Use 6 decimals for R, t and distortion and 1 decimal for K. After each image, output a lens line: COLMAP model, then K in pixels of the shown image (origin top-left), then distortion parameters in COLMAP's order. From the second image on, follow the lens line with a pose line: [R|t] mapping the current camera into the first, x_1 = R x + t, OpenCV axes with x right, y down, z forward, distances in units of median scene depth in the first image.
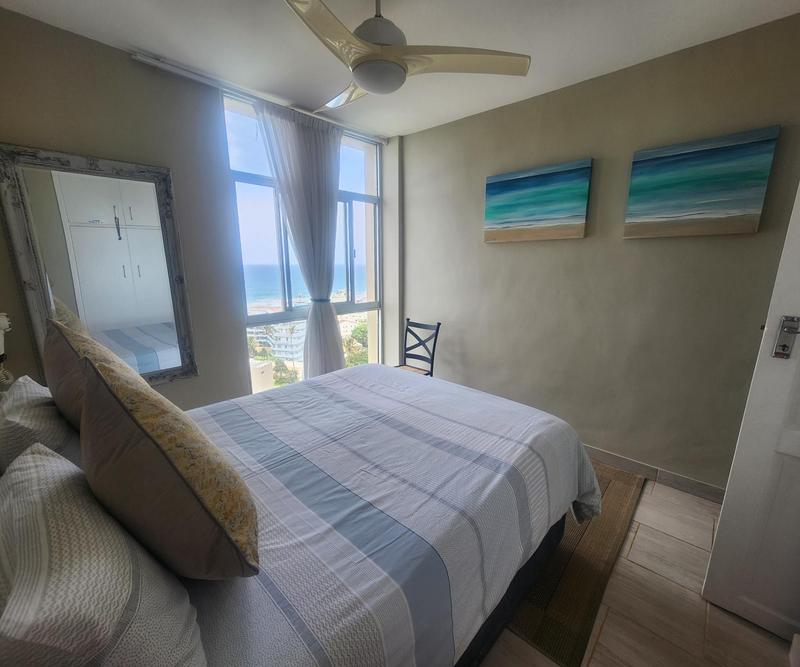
lens RADIAL K [[347.9, 0, 400.6], [0, 347.9, 333.6], [0, 0, 1]] dist [-0.003898, -0.000819]
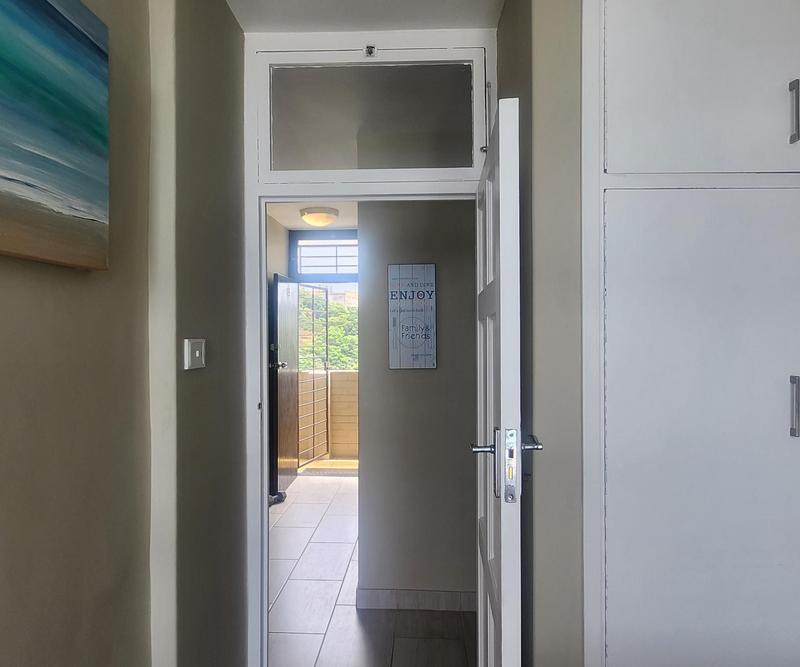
lens RADIAL K [[572.7, 0, 399.9], [0, 572.7, 336.4], [0, 0, 1]] dist [-0.003780, 0.002173]
pose [[-0.644867, -0.002230, 0.764292, 0.253746], [0.153000, 0.979377, 0.131951, -0.209215], [-0.748824, 0.202027, -0.631227, 0.976895]]
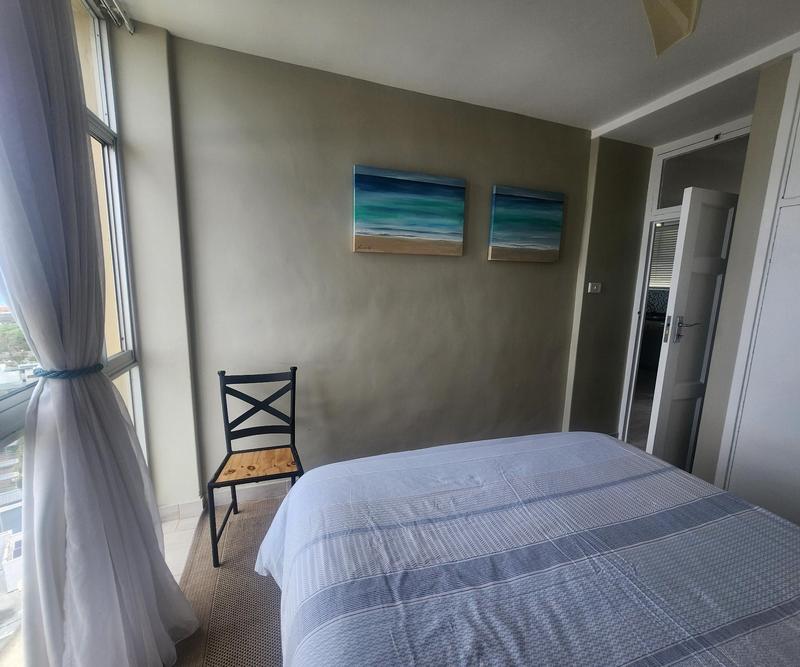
lens RADIAL K [[347.9, 0, 400.4], [0, 347.9, 336.2], [0, 0, 1]] dist [-0.003898, -0.000819]
pose [[0.475688, -0.123902, 0.870844, -0.517474], [0.152322, 0.986676, 0.057179, -0.139332], [-0.866325, 0.105449, 0.488223, 0.736903]]
